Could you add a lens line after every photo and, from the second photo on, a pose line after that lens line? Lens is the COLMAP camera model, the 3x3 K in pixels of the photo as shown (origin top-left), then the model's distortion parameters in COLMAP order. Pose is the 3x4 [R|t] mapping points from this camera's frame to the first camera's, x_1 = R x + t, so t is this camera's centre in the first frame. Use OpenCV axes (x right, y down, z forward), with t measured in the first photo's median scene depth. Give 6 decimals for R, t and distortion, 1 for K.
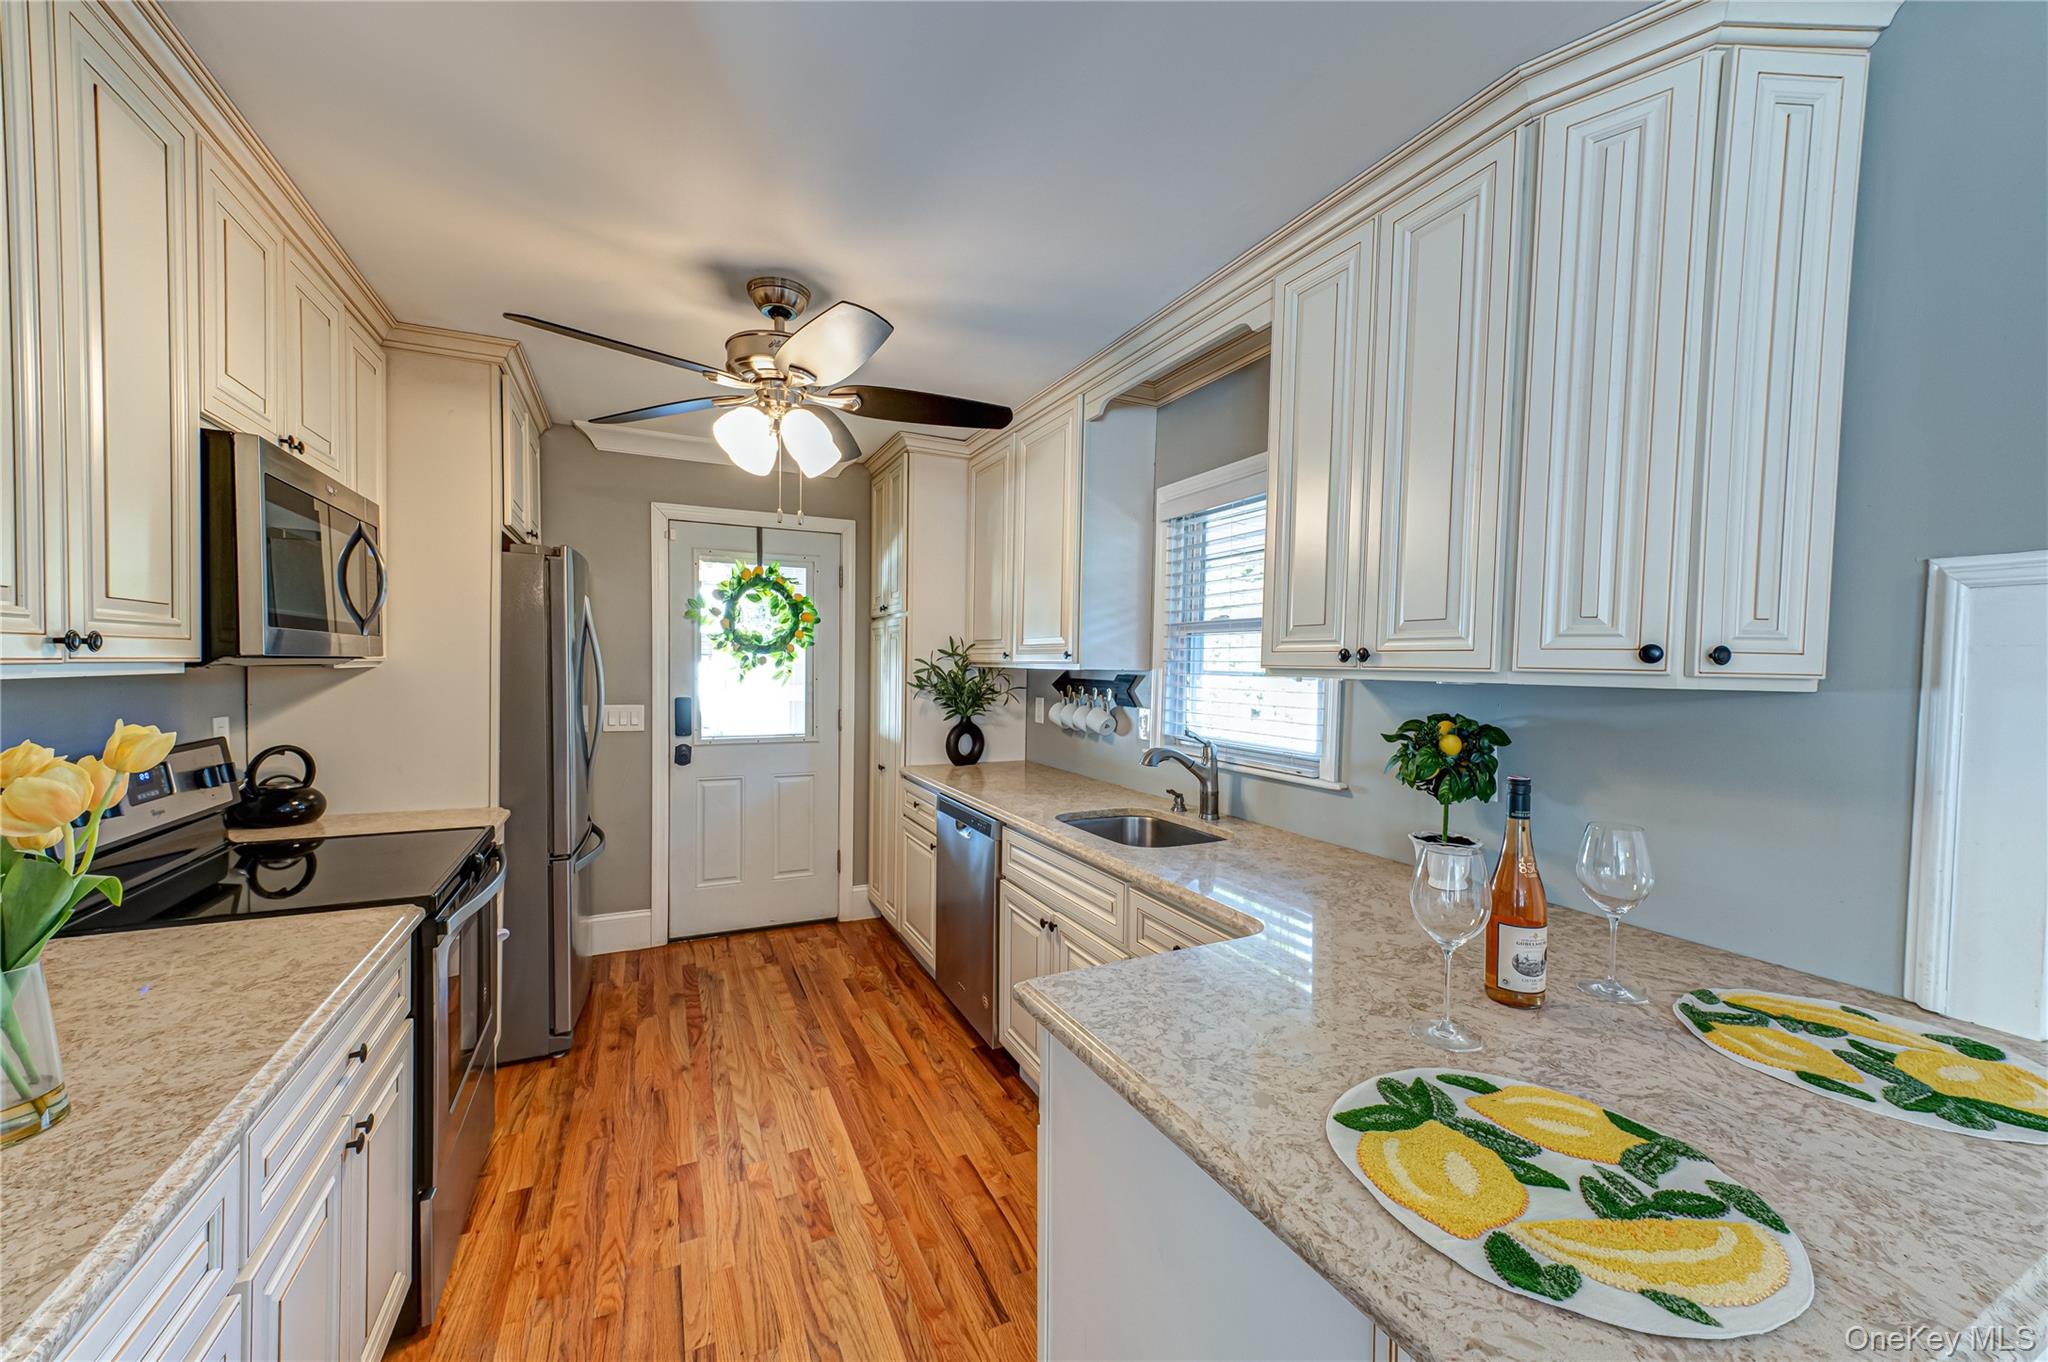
lens RADIAL K [[787.3, 0, 1021.9], [0, 787.3, 686.9], [0, 0, 1]] dist [0.015720, -0.000736]
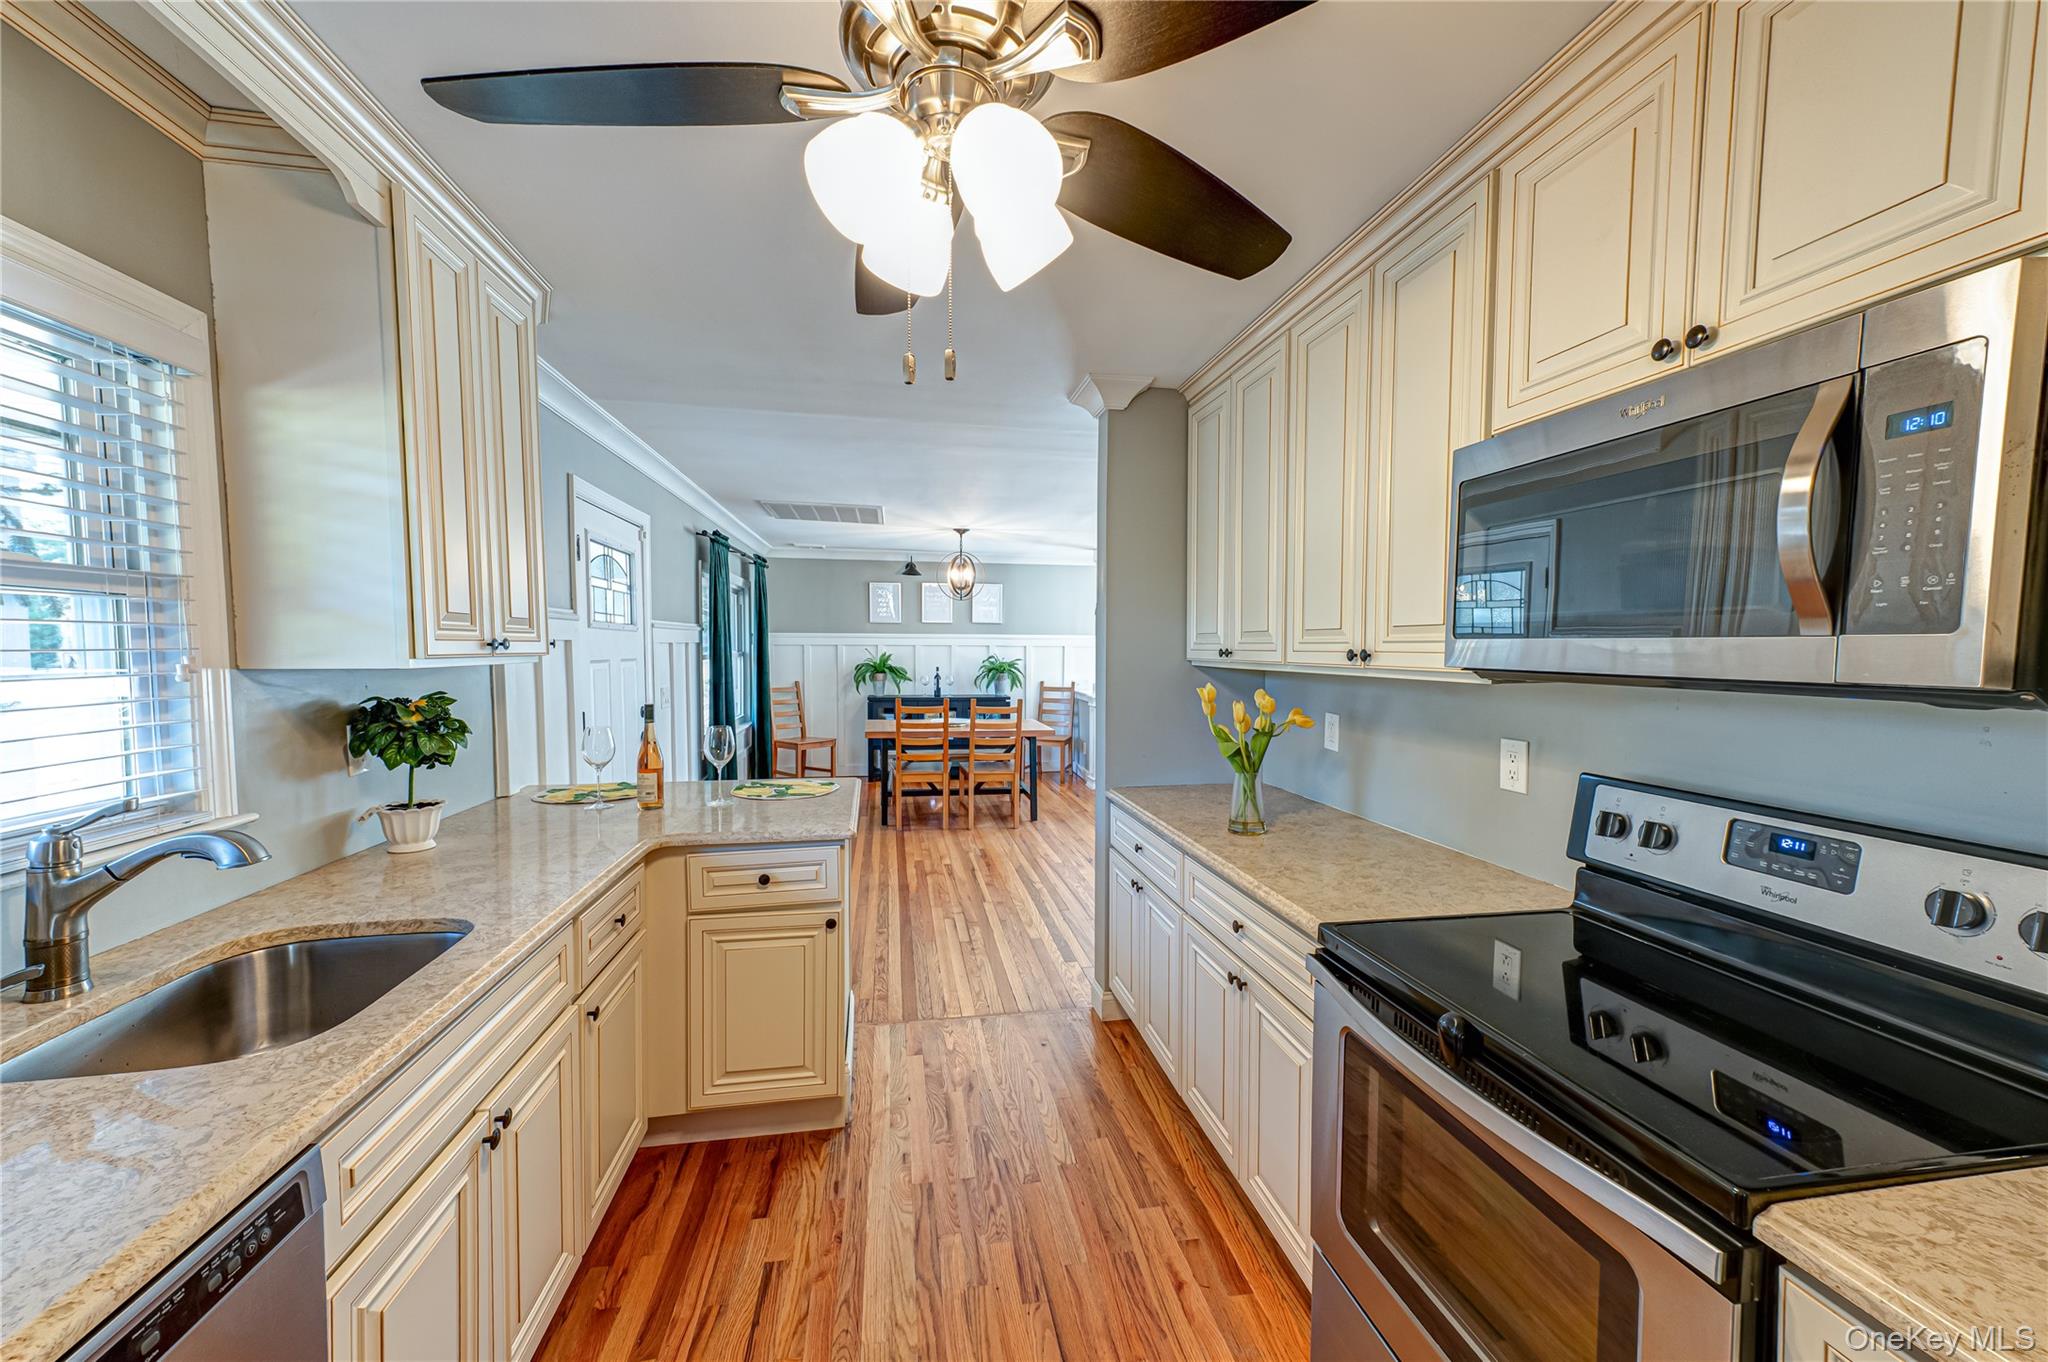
lens RADIAL K [[787.3, 0, 1033.7], [0, 787.3, 691.1], [0, 0, 1]] dist [0.015720, -0.000736]
pose [[-0.965693, -0.034310, 0.257411, -0.572132], [-0.011544, 0.995926, 0.089437, -0.077351], [-0.259431, 0.083397, -0.962154, 1.730424]]
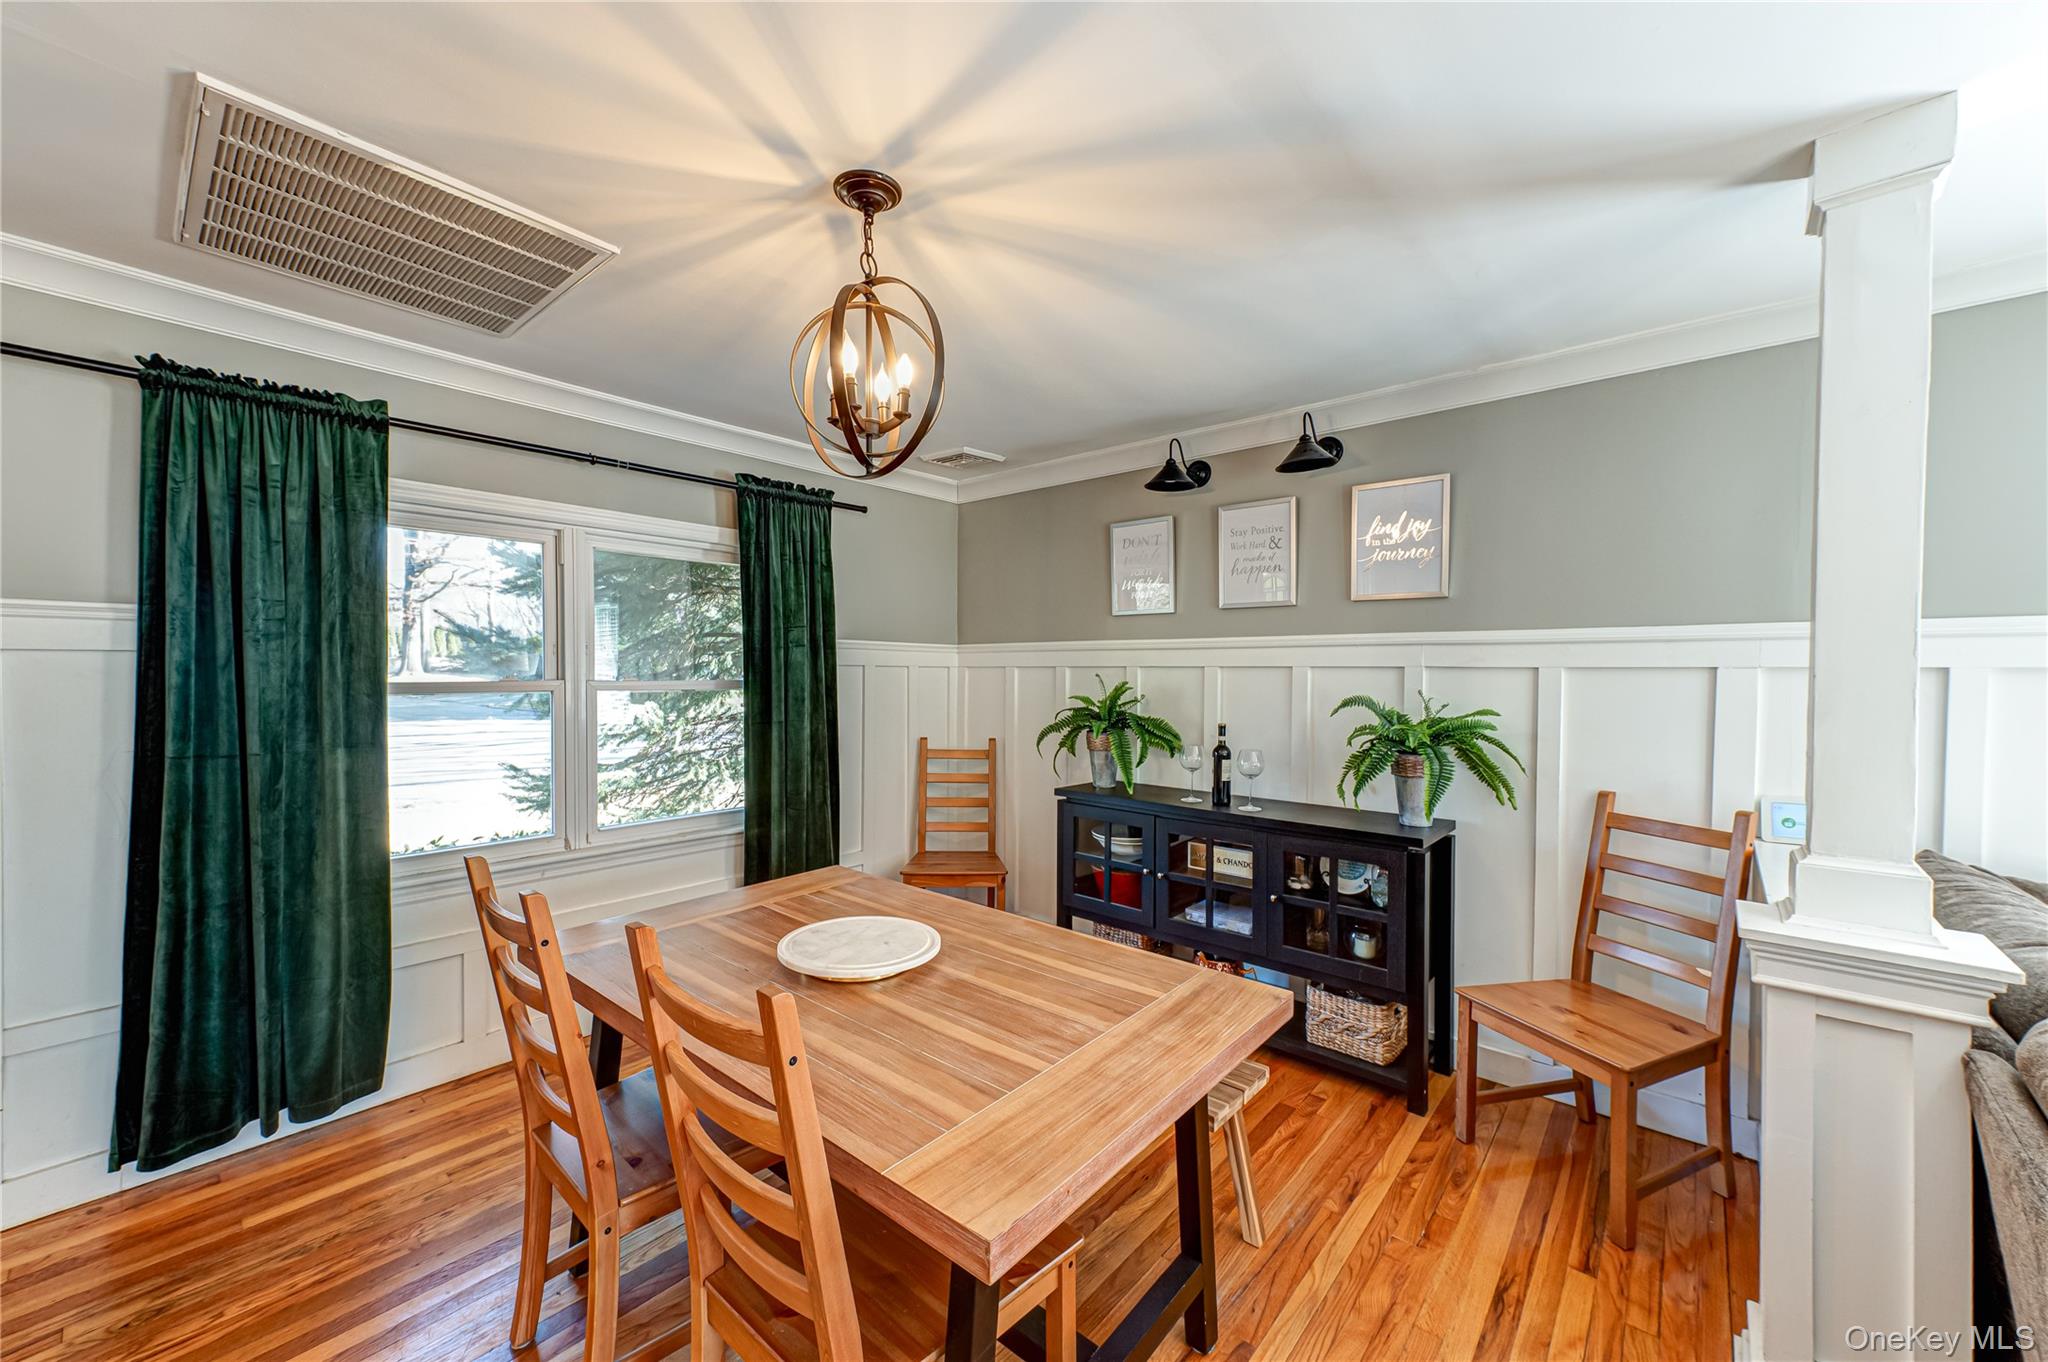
lens RADIAL K [[787.3, 0, 1029.2], [0, 787.3, 687.7], [0, 0, 1]] dist [0.015720, -0.000736]
pose [[-0.405121, -0.035870, 0.913559, -0.219677], [0.014112, 0.998866, 0.045477, 0.038893], [-0.914154, 0.031316, -0.404155, -1.471427]]
